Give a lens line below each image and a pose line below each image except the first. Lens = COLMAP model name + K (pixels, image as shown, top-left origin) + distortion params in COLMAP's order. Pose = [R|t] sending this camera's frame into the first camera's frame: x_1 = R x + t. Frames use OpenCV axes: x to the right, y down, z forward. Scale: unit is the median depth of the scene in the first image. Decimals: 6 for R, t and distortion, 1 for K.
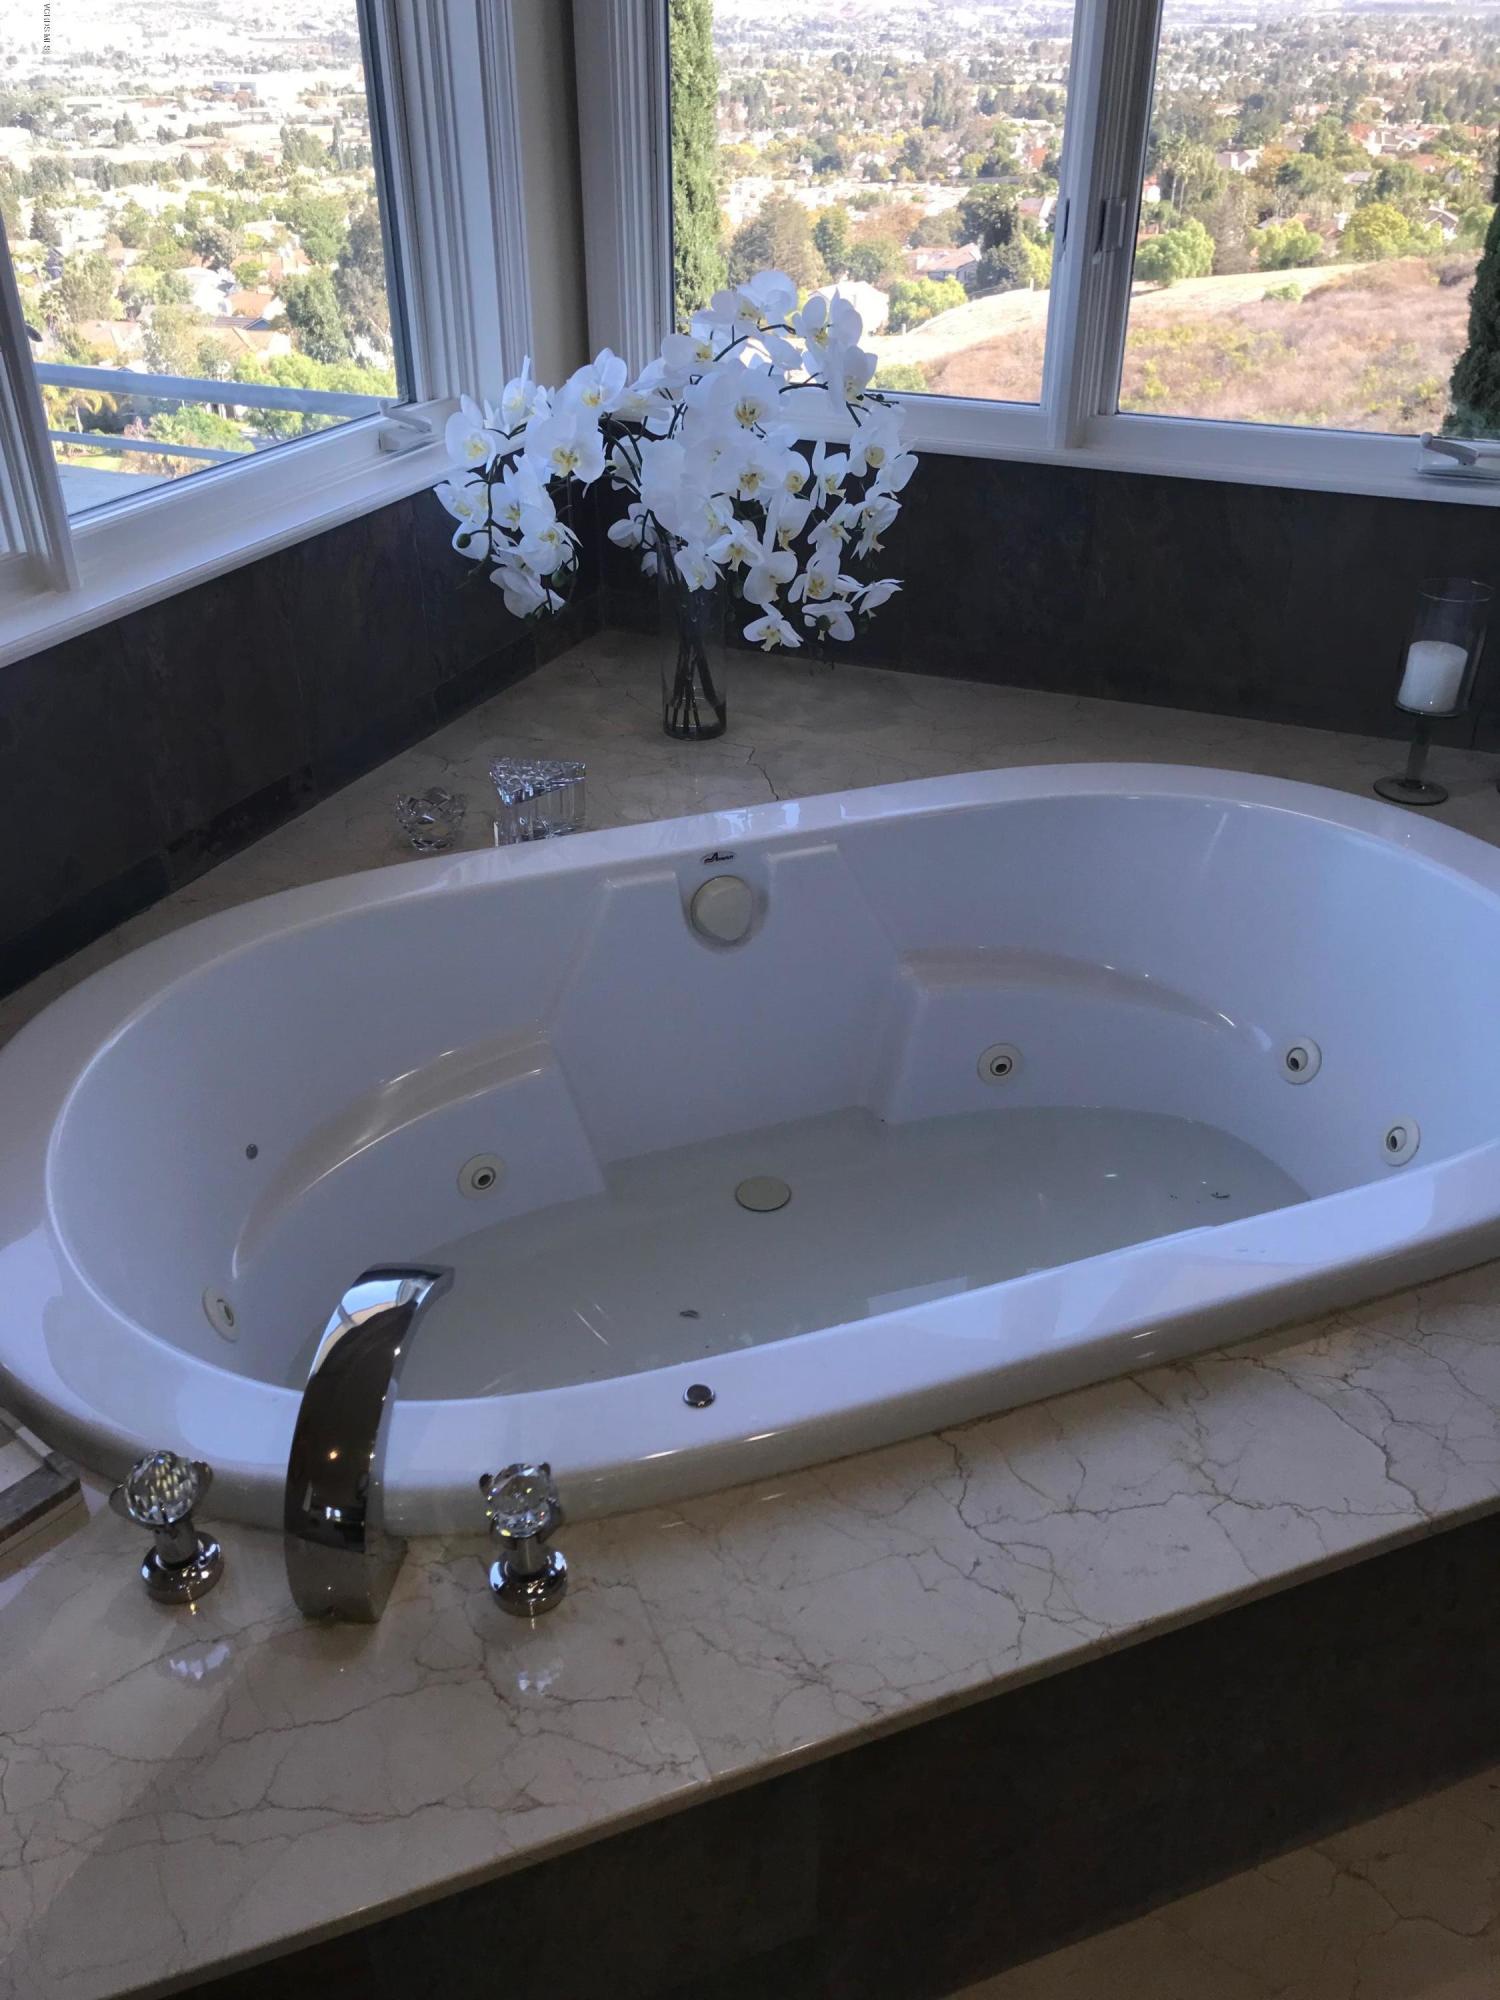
lens RADIAL K [[1628.9, 0, 750.0], [0, 1628.9, 1000.0], [0, 0, 1]] dist [0.080802, -0.116515]
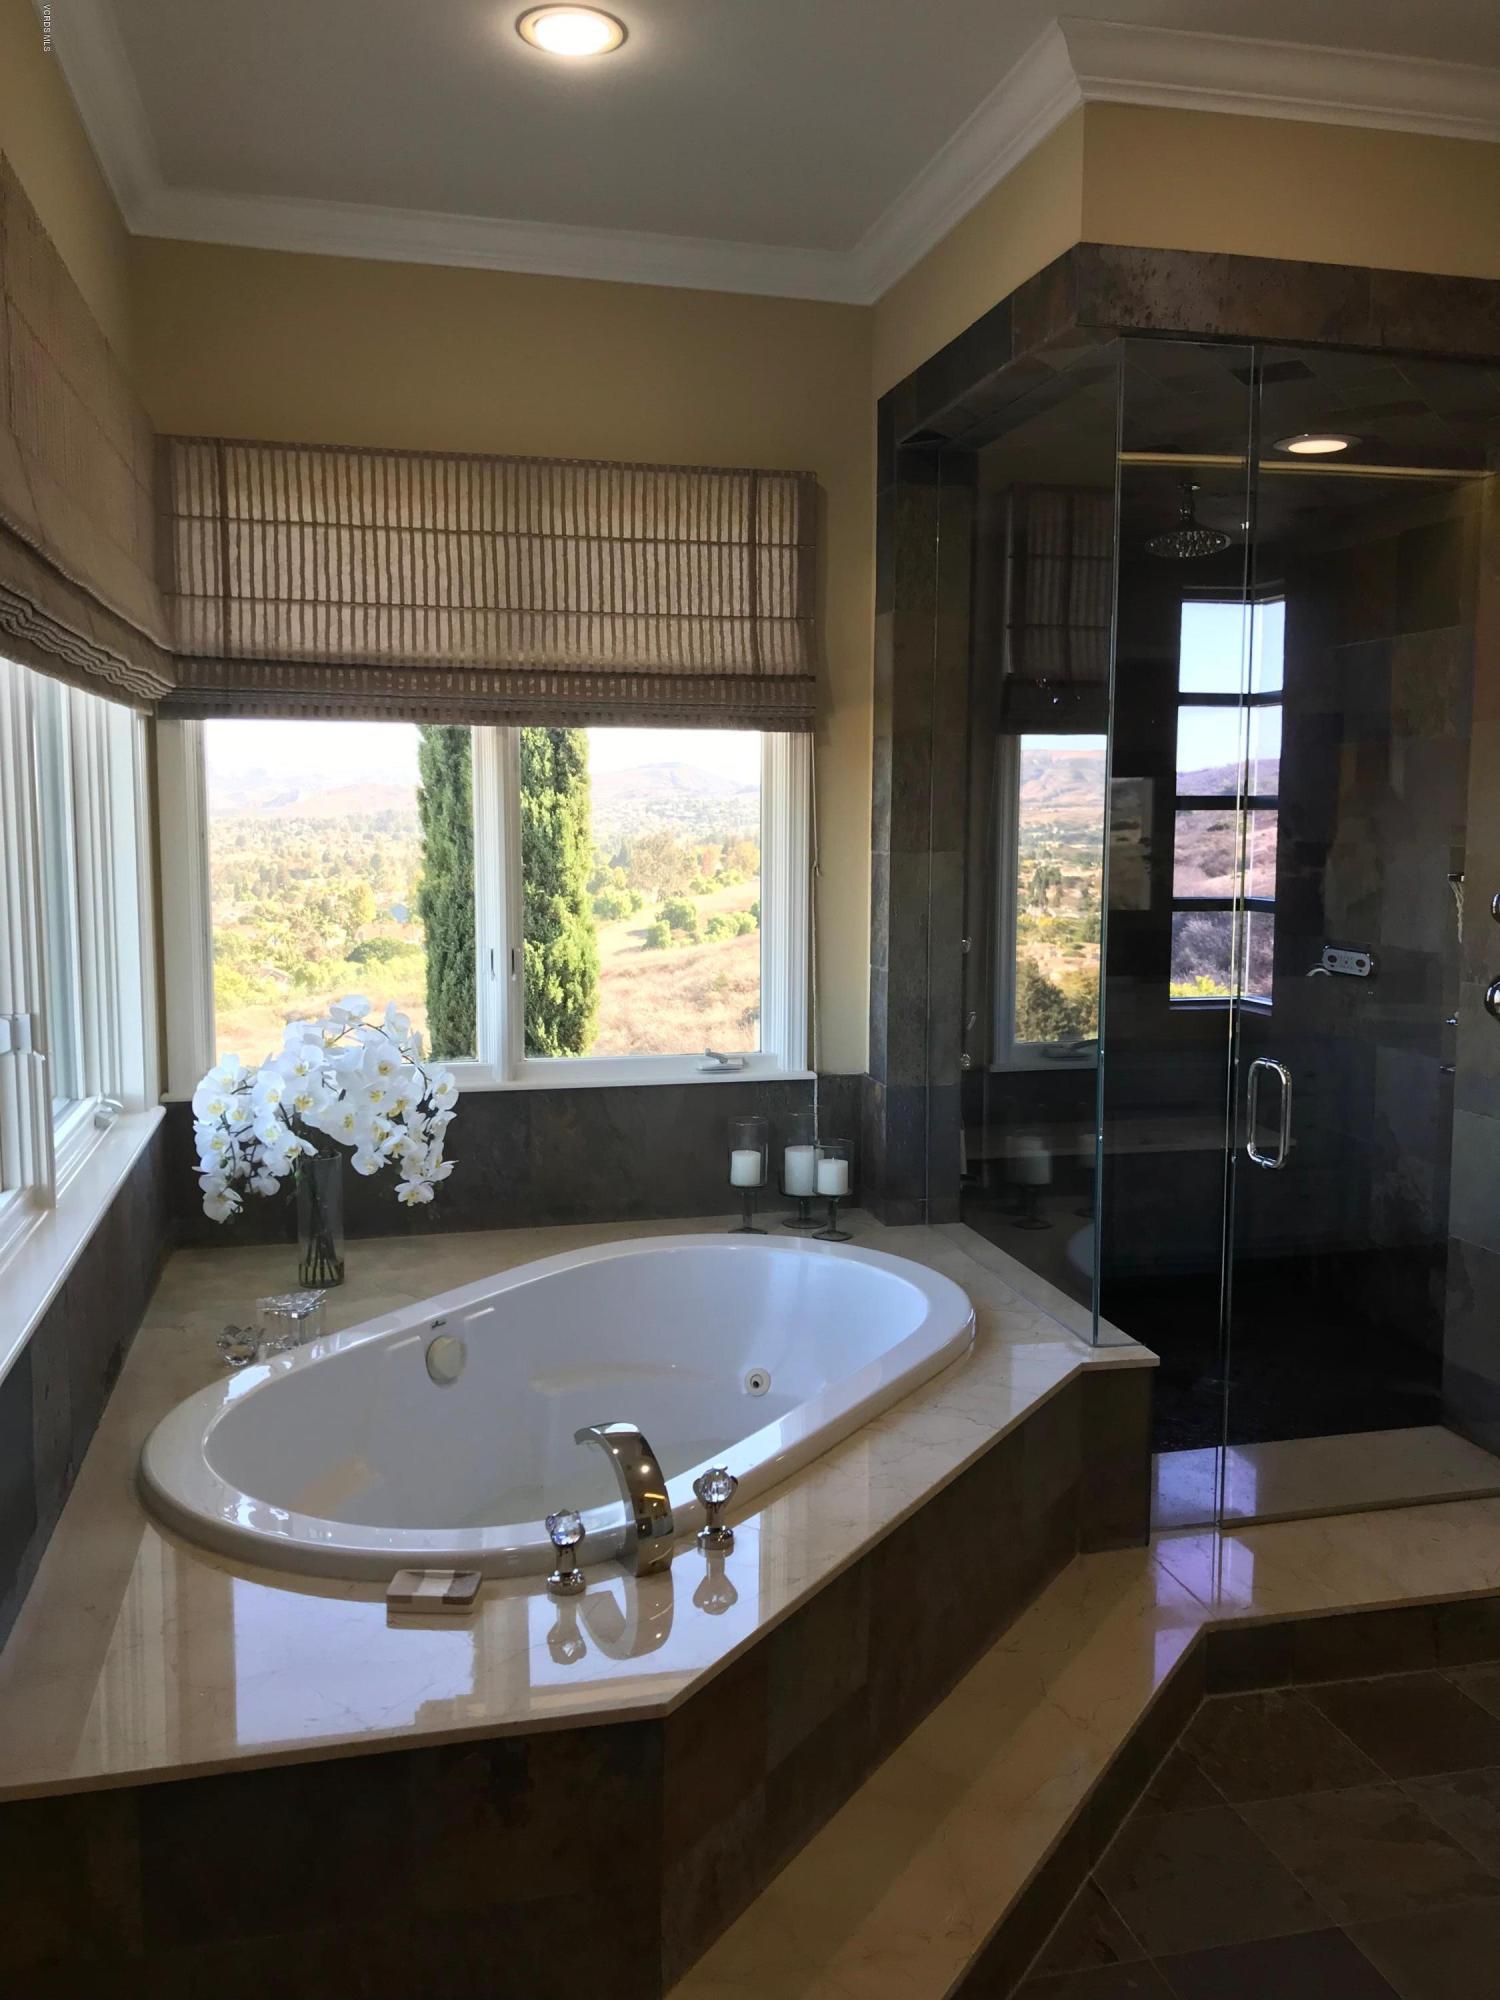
lens RADIAL K [[1628.9, 0, 750.0], [0, 1628.9, 1000.0], [0, 0, 1]] dist [0.080802, -0.116515]
pose [[0.795139, -0.064769, 0.602958, -0.595583], [0.309723, 0.898195, -0.311958, 0.183369], [-0.521368, 0.434800, 0.734251, -0.385392]]
